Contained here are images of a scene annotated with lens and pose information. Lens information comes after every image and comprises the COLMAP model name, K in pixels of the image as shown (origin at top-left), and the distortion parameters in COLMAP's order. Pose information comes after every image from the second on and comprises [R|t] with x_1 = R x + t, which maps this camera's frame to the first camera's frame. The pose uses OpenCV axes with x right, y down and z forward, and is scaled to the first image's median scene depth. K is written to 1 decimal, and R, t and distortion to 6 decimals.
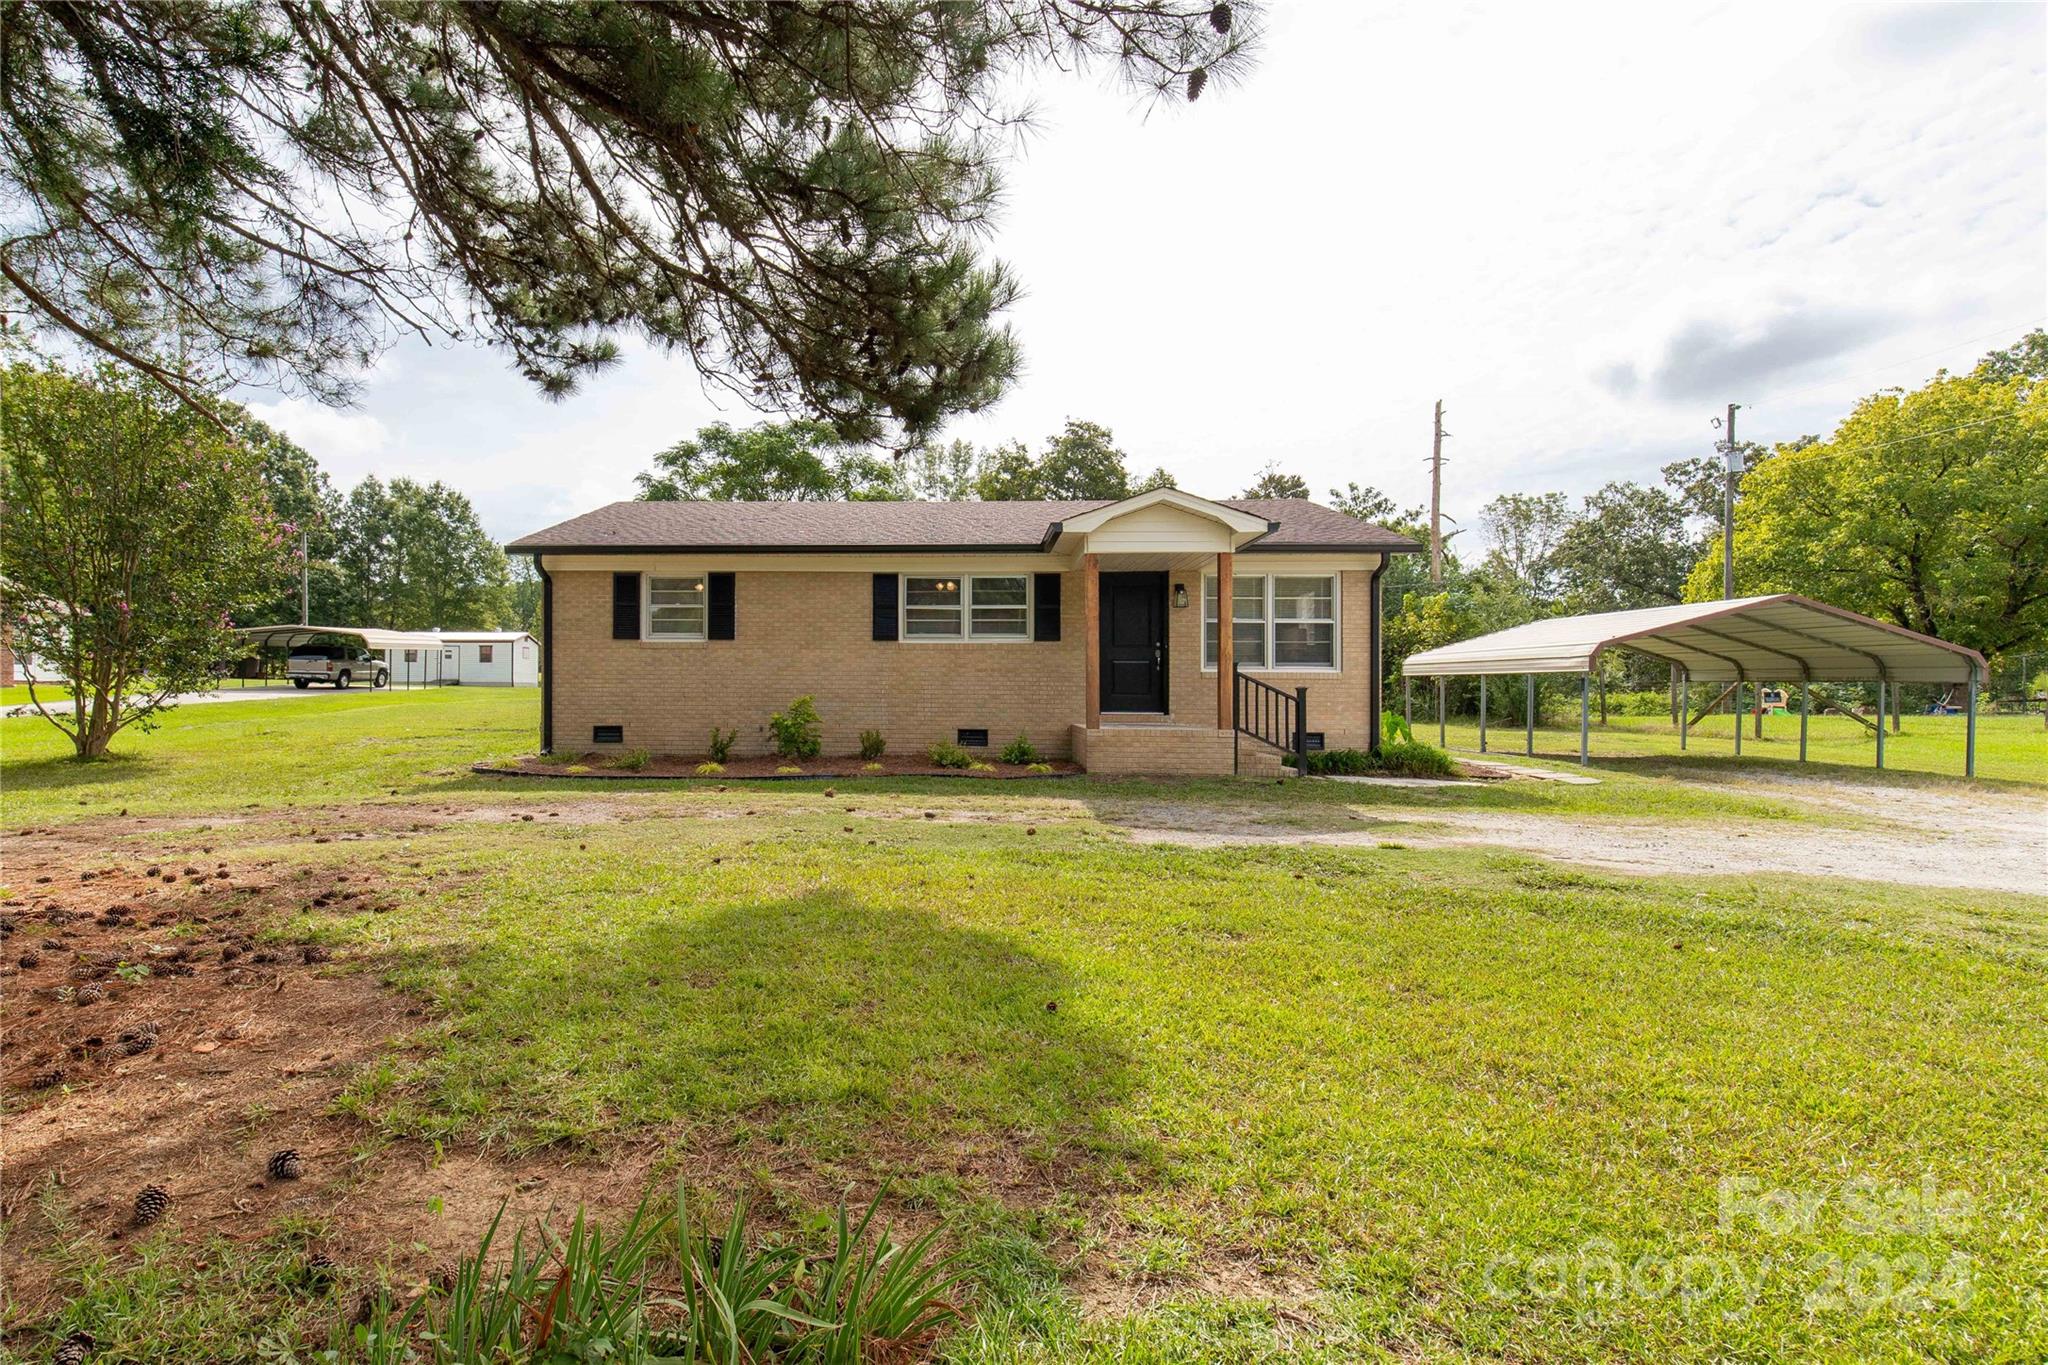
lens RADIAL K [[1079.6, 0, 985.1], [0, 1079.6, 701.5], [0, 0, 1]] dist [-0.003527, 0.000082]
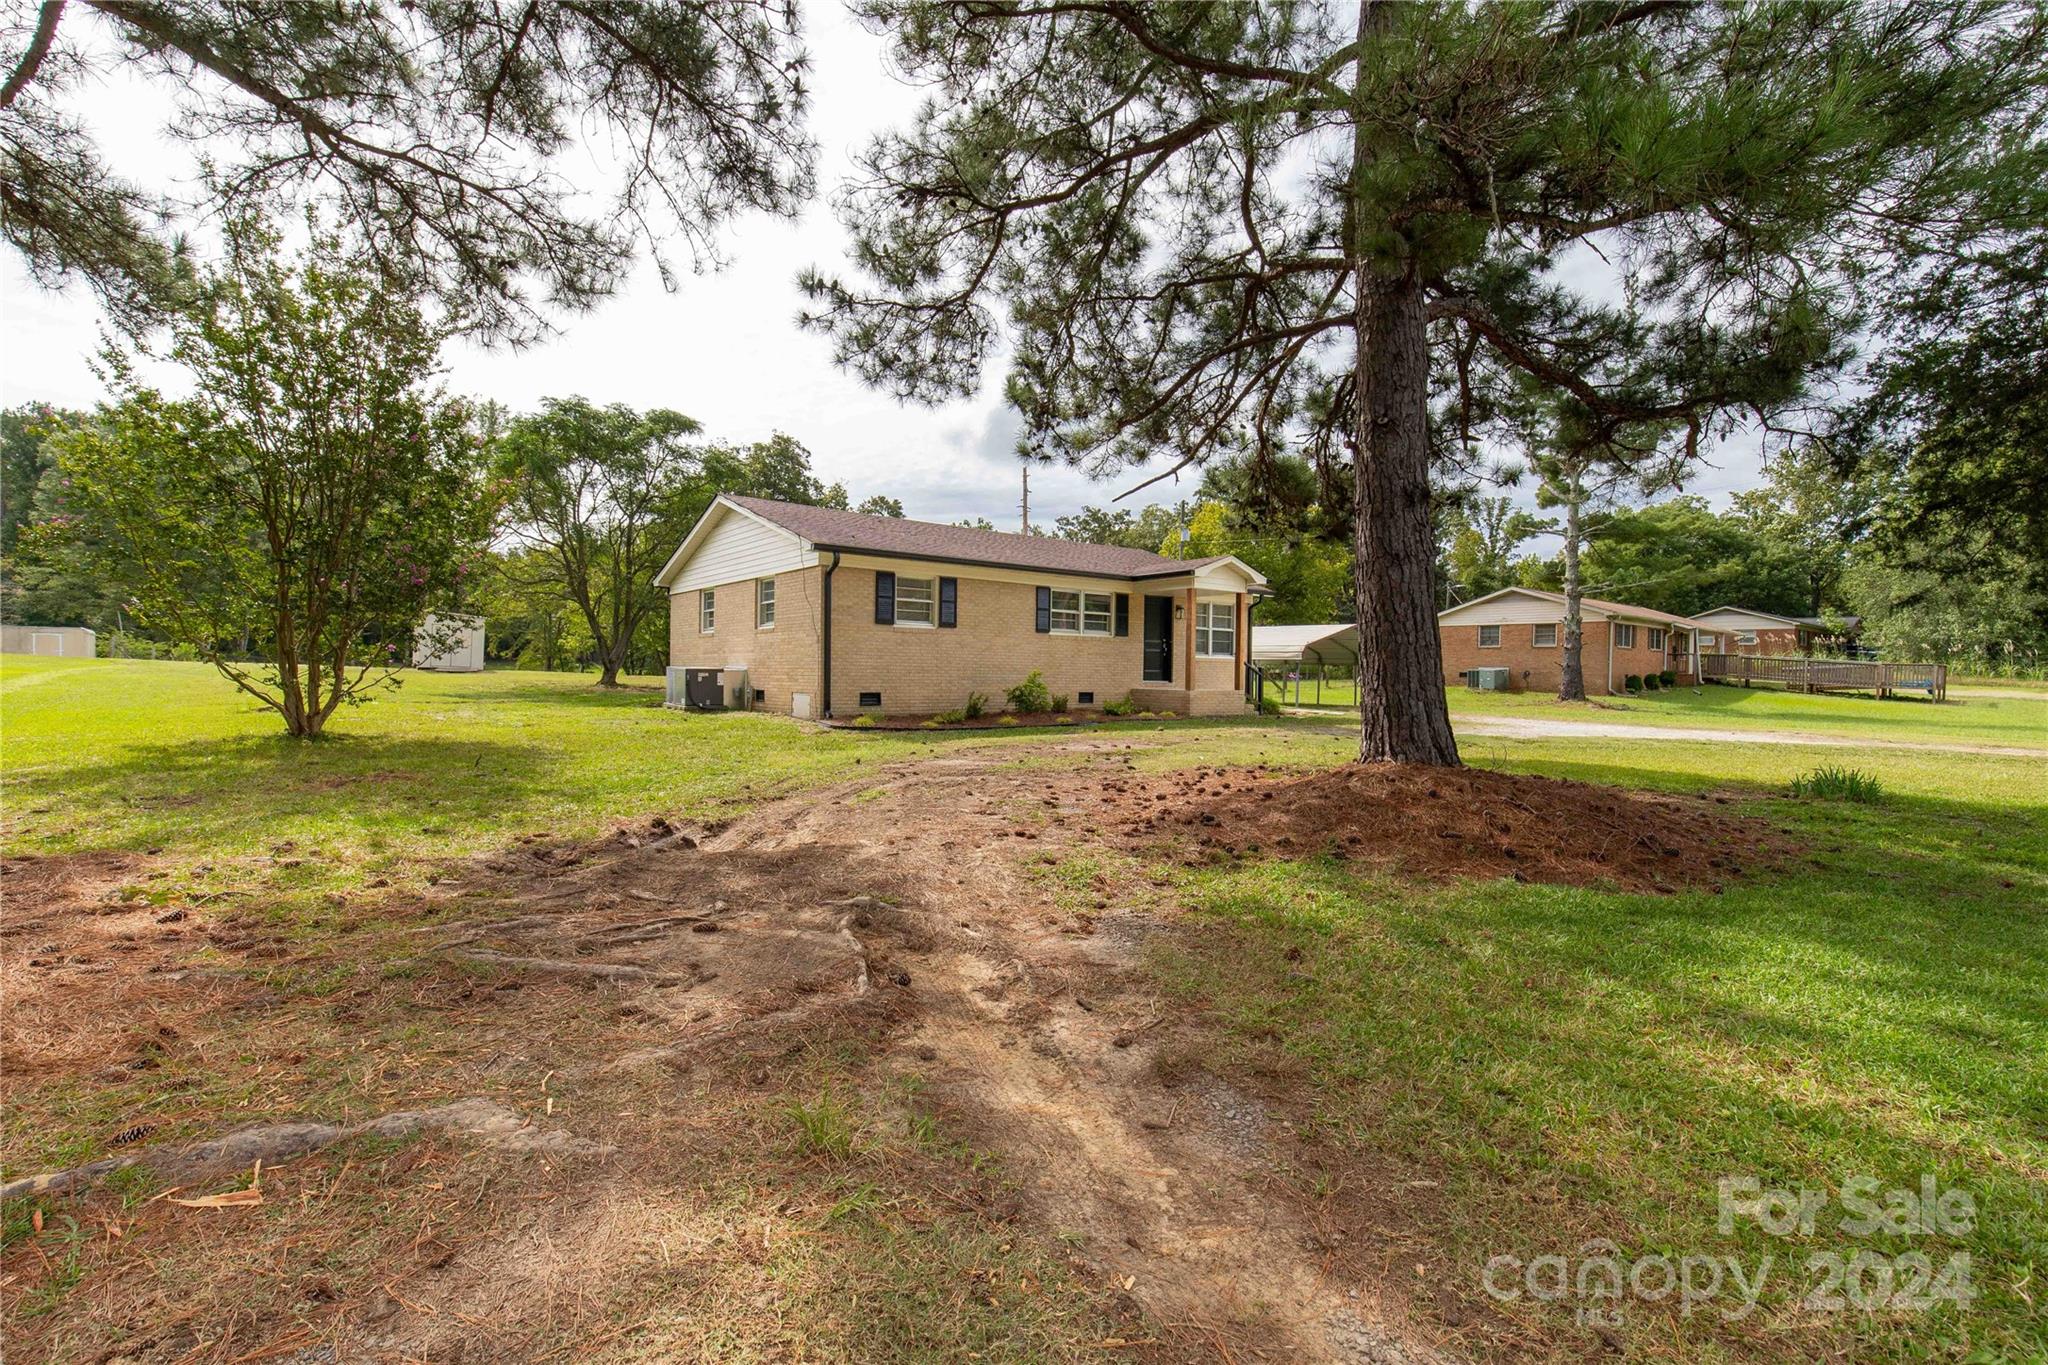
lens RADIAL K [[978.1, 0, 1028.1], [0, 978.1, 673.4], [0, 0, 1]] dist [0.003343, 0.000180]
pose [[0.728180, 0.004298, 0.685372, -1.016629], [-0.008562, 0.999959, 0.002827, -0.004472], [-0.685332, -0.007927, 0.728187, 0.045783]]
